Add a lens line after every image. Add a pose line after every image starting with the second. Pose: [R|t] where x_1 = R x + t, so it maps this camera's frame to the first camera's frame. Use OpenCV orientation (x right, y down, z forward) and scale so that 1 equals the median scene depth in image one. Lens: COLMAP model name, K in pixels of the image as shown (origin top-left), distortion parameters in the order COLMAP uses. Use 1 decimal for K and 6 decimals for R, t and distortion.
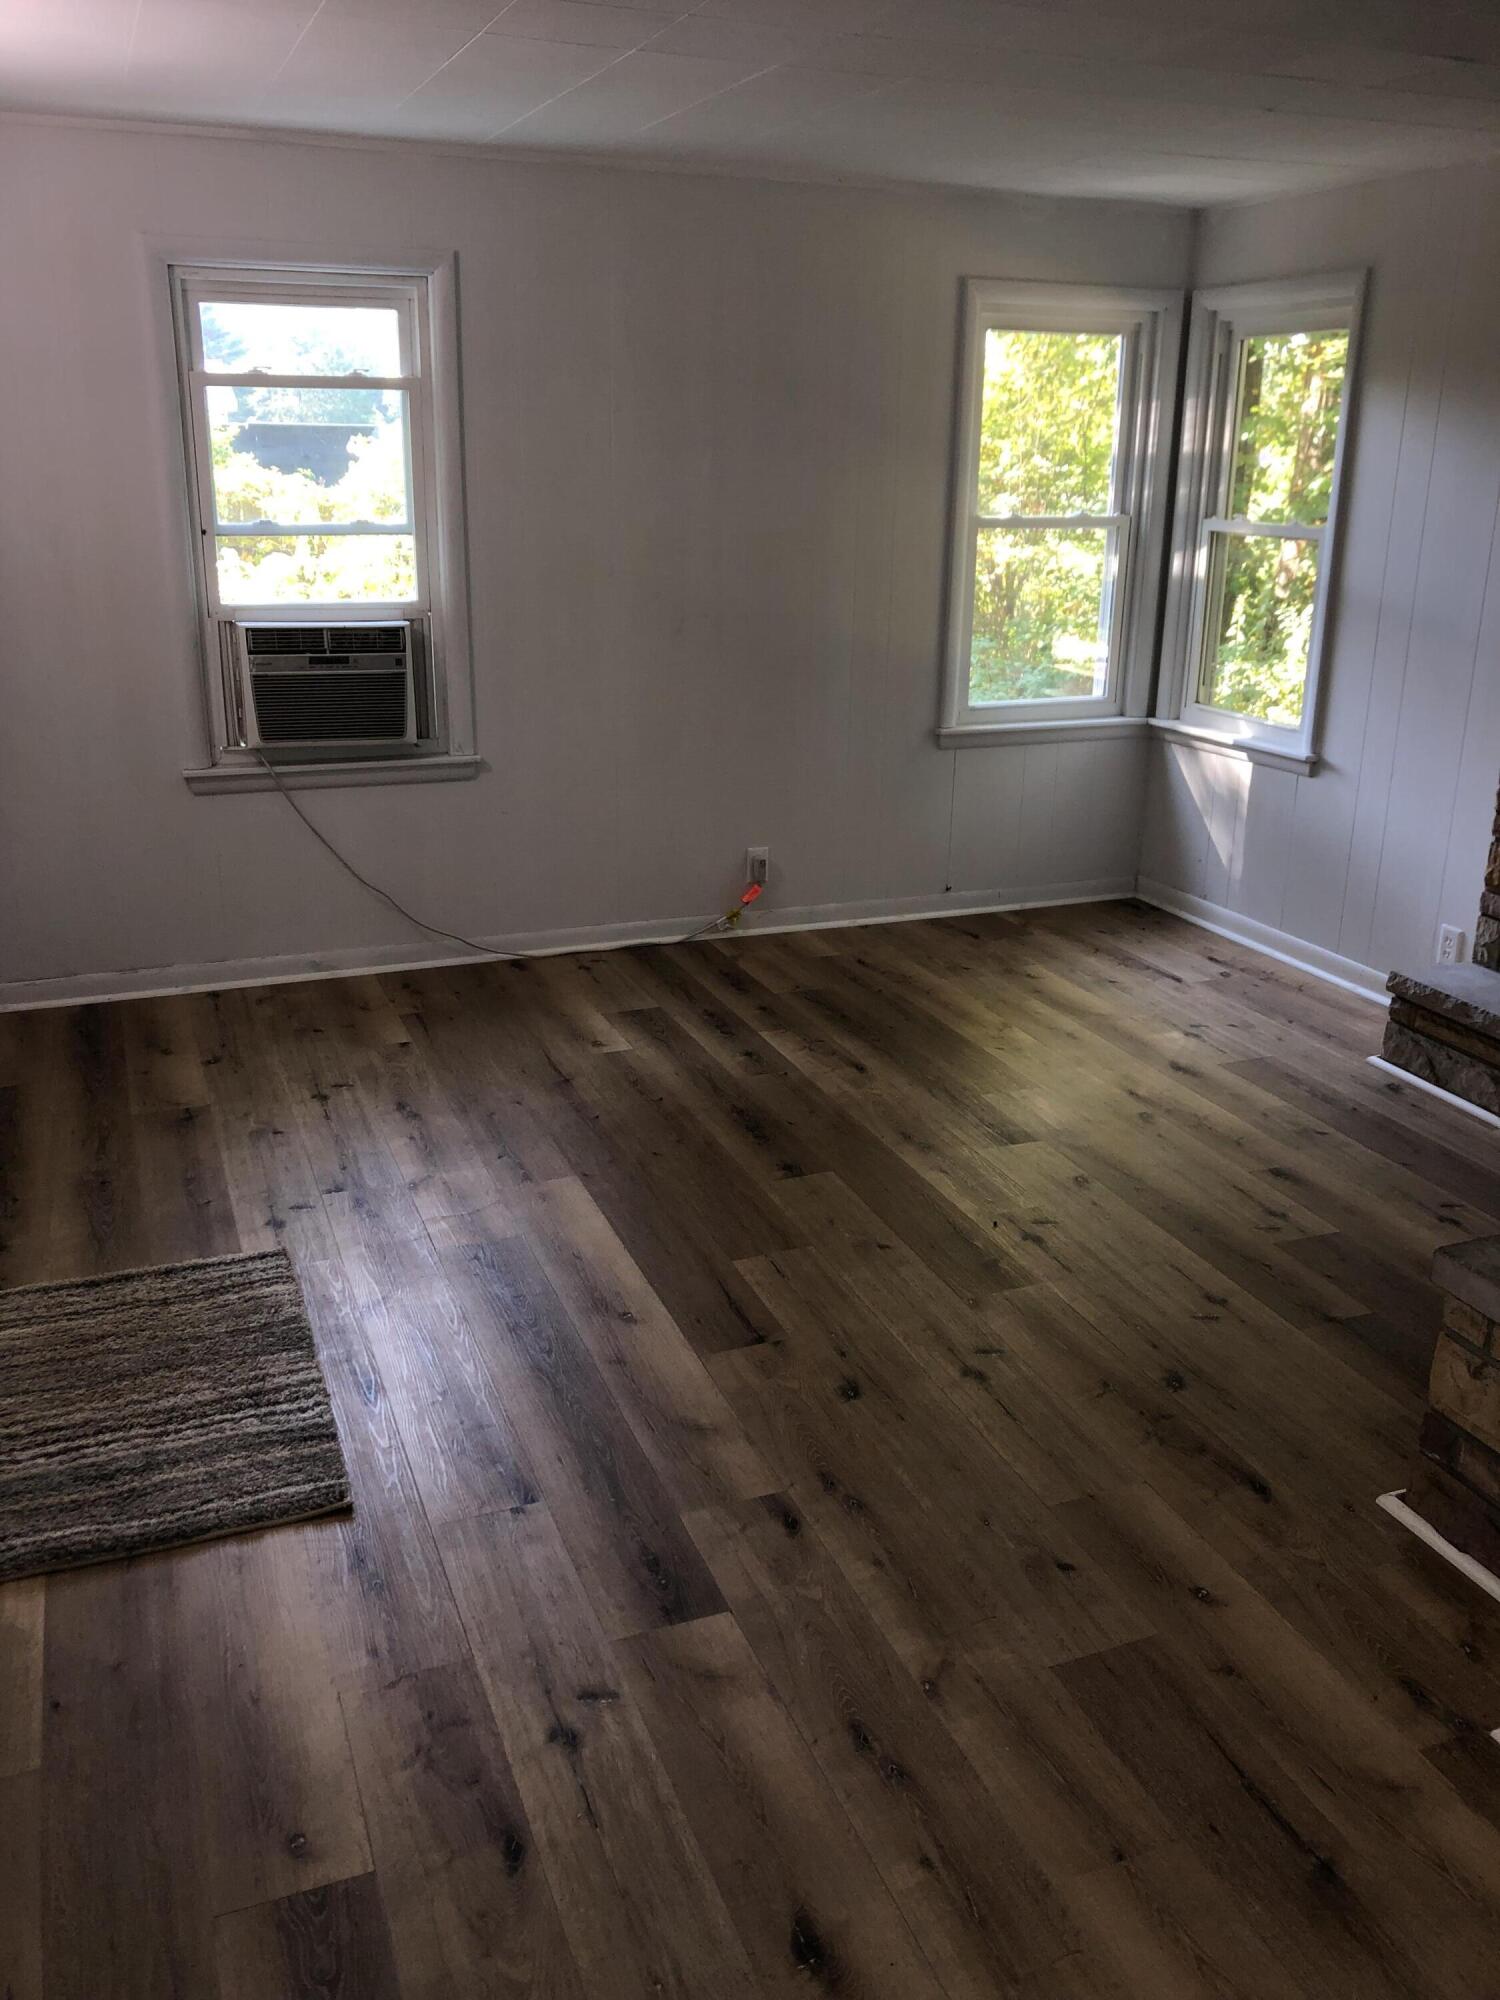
lens RADIAL K [[1585.2, 0, 750.0], [0, 1585.2, 1000.0], [0, 0, 1]] dist [-0.057690, -0.001404]
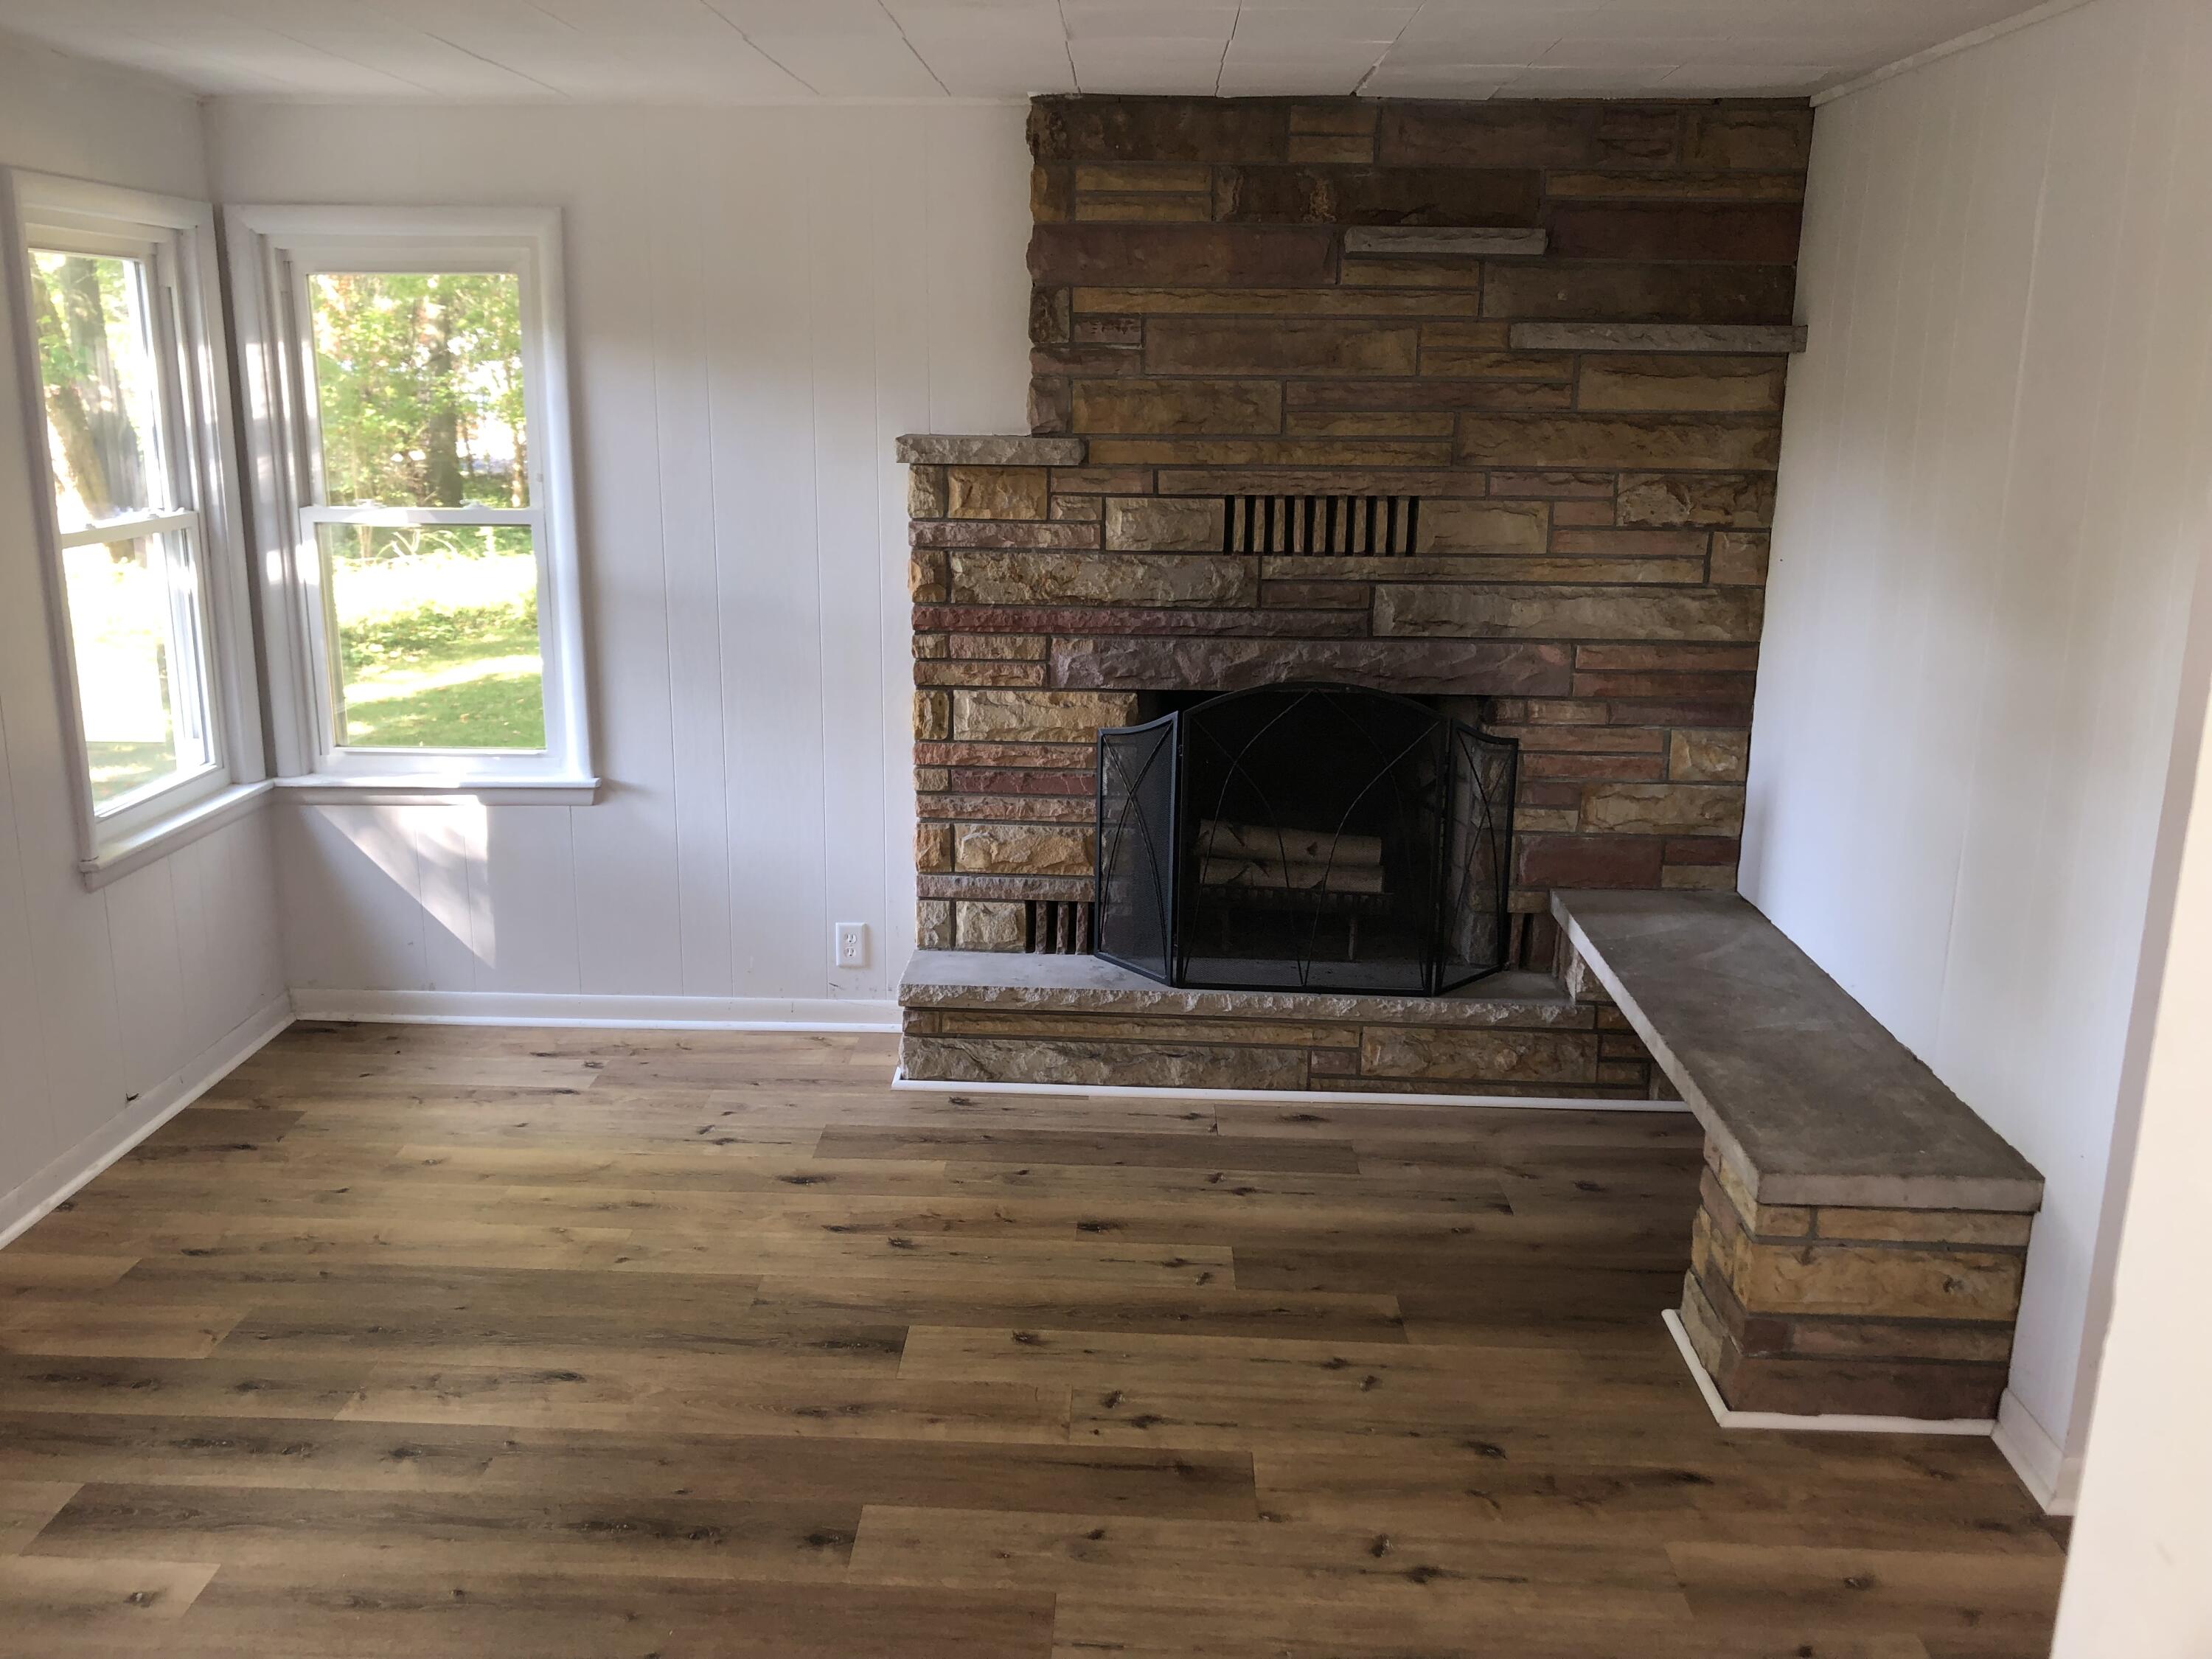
lens RADIAL K [[1726.0, 0, 1106.0], [0, 1726.0, 829.5], [0, 0, 1]] dist [-0.000248, 0.002073]
pose [[0.413966, -0.232145, 0.880194, -0.393871], [0.295358, 0.948876, 0.111349, -0.176002], [-0.861044, 0.213877, 0.461368, 0.404783]]
